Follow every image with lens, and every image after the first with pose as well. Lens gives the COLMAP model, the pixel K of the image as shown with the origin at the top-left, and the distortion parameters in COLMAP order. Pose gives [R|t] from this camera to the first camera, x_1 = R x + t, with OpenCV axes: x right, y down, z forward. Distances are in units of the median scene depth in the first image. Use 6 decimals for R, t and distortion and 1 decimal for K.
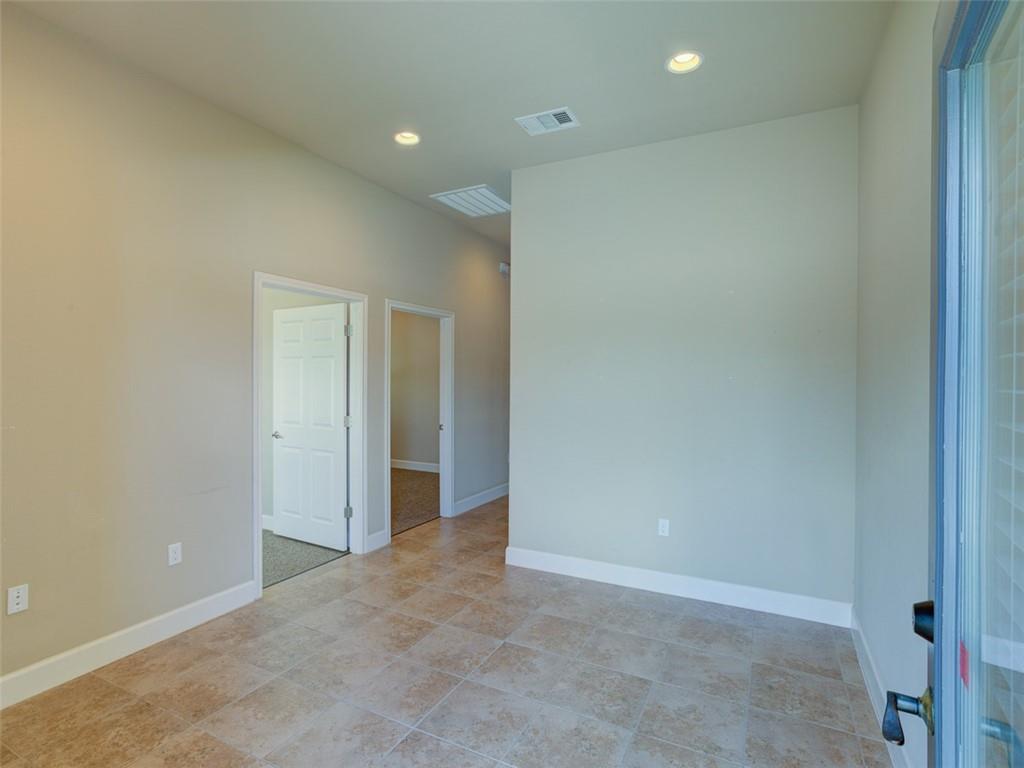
lens RADIAL K [[520.6, 0, 511.7], [0, 520.6, 378.9], [0, 0, 1]] dist [-0.031228, 0.020078]
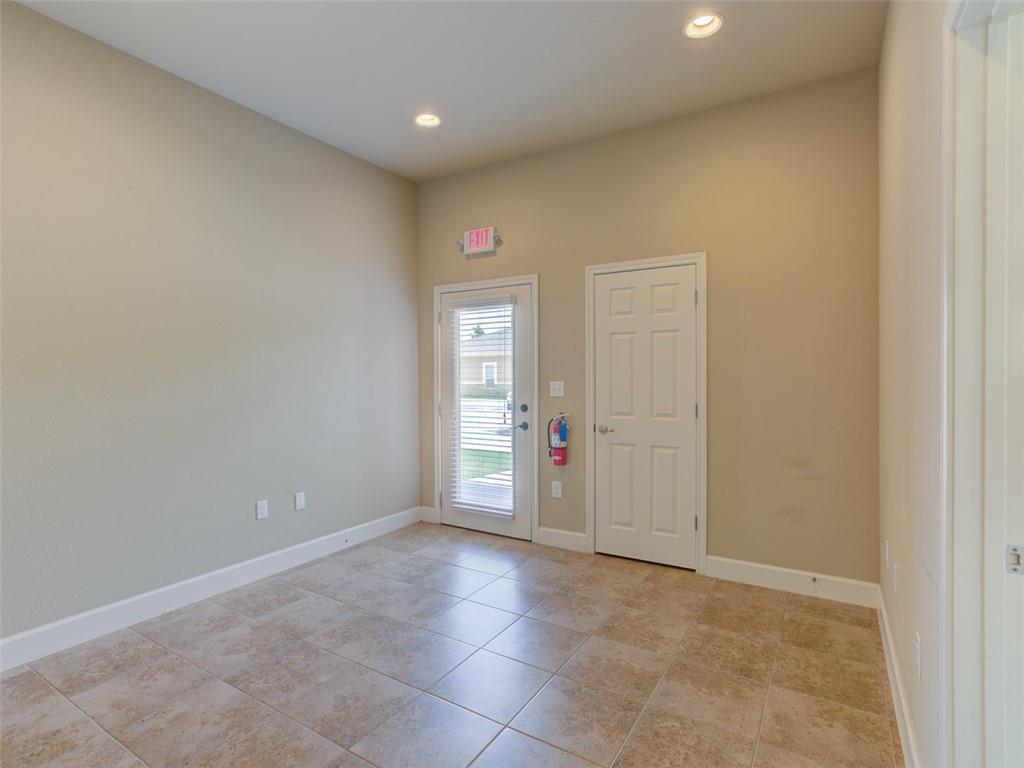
lens RADIAL K [[520.6, 0, 504.3], [0, 520.6, 379.8], [0, 0, 1]] dist [-0.031228, 0.020078]
pose [[-0.994791, -0.001972, 0.101921, -0.237143], [-0.001059, 0.999959, 0.009012, 0.037102], [-0.101935, 0.008857, -0.994752, 1.407277]]
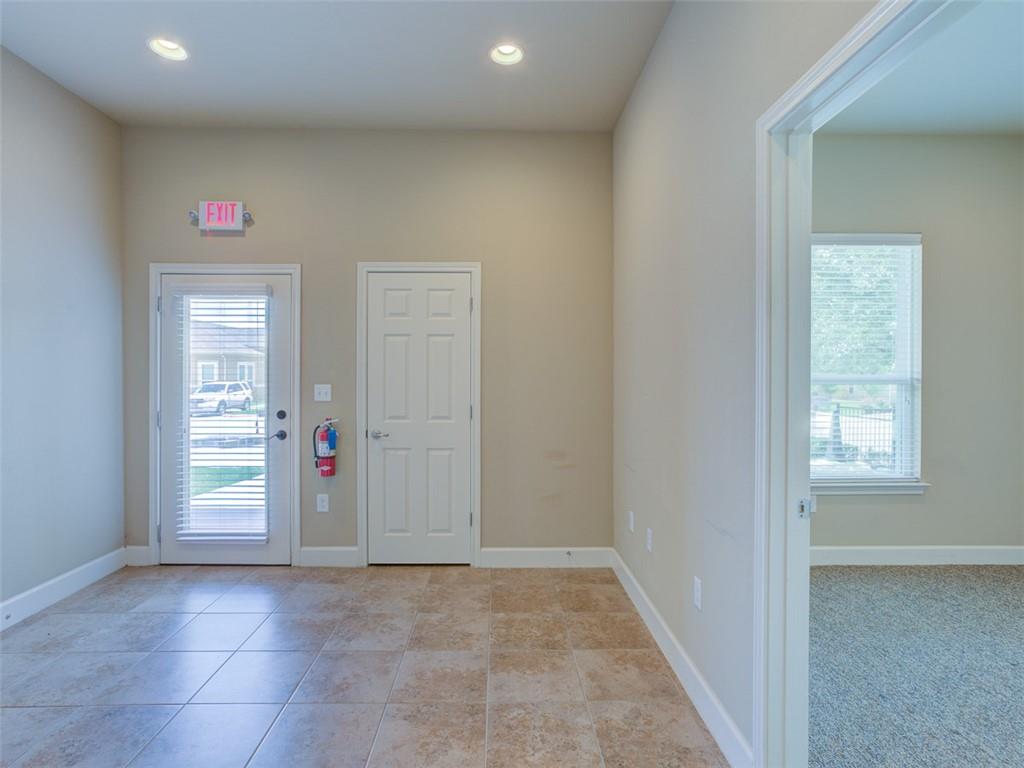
lens RADIAL K [[520.6, 0, 504.5], [0, 520.6, 379.7], [0, 0, 1]] dist [-0.031228, 0.020078]
pose [[-0.887222, -0.006628, -0.461294, -0.066942], [-0.007922, 0.999968, 0.000870, 0.037478], [0.461274, 0.004427, -0.887247, 1.342609]]
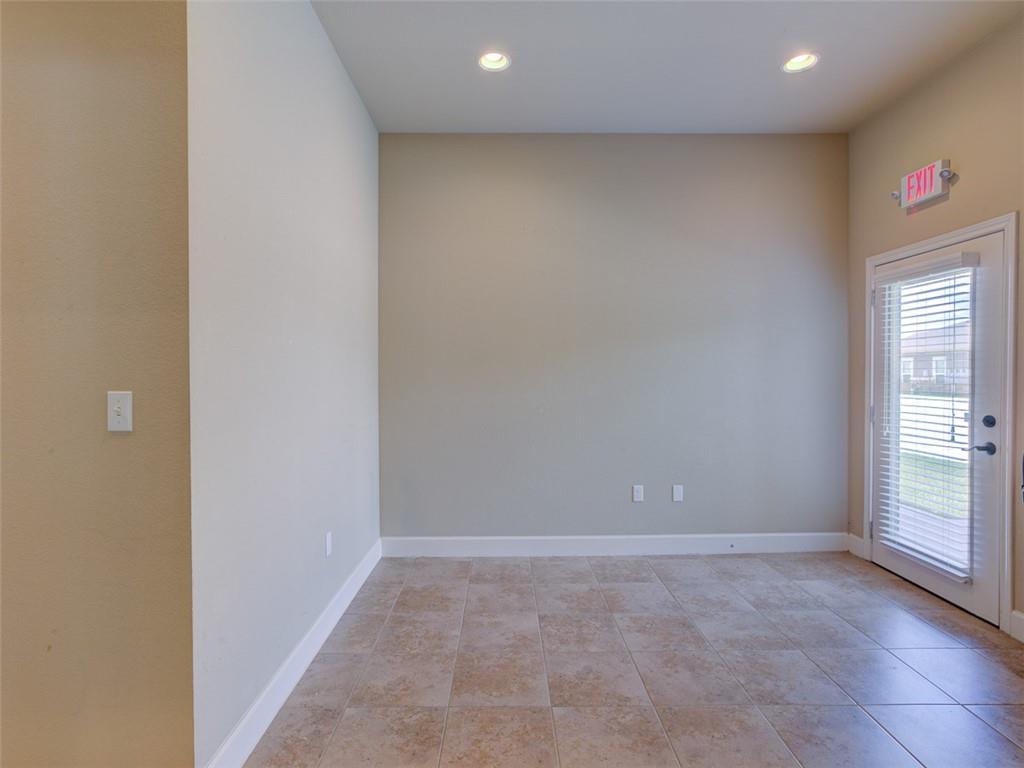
lens RADIAL K [[520.6, 0, 506.2], [0, 520.6, 377.5], [0, 0, 1]] dist [-0.031228, 0.020078]
pose [[-0.455616, -0.012665, 0.890086, -0.537738], [0.000146, 0.999898, 0.014302, 0.035100], [-0.890176, 0.006646, -0.455568, 1.204795]]
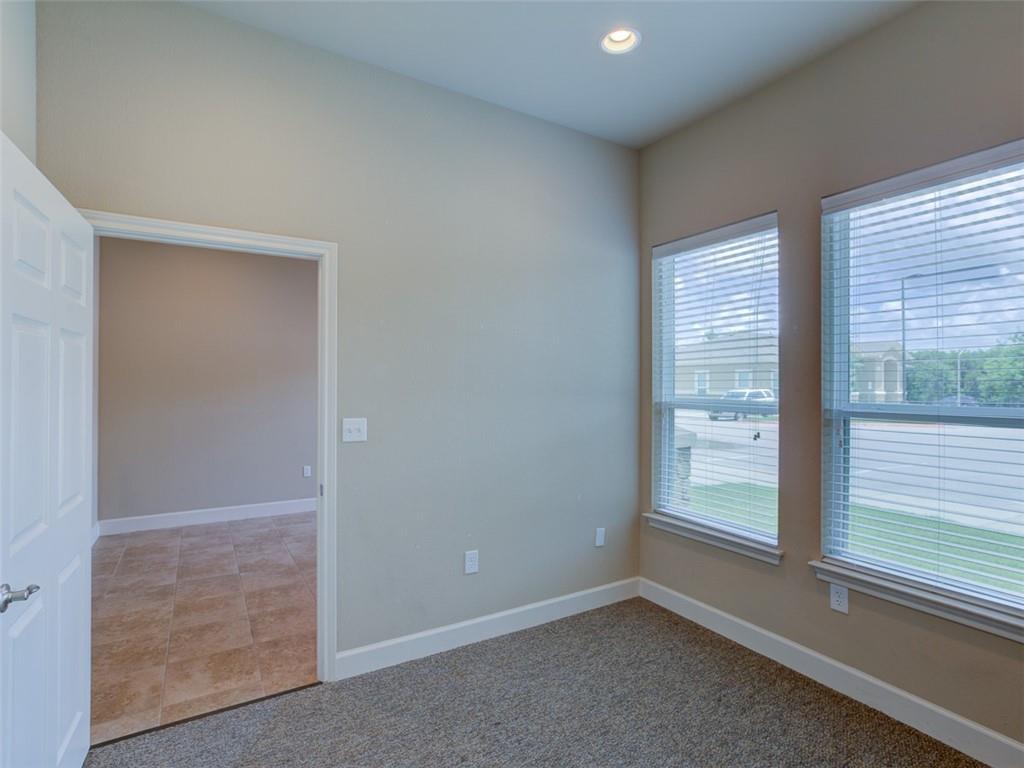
lens RADIAL K [[520.6, 0, 499.8], [0, 520.6, 377.2], [0, 0, 1]] dist [-0.031228, 0.020078]
pose [[-0.839225, -0.004204, 0.543769, -1.160942], [-0.008771, 0.999945, -0.005805, -0.007163], [-0.543714, -0.009641, -0.839215, 1.550147]]
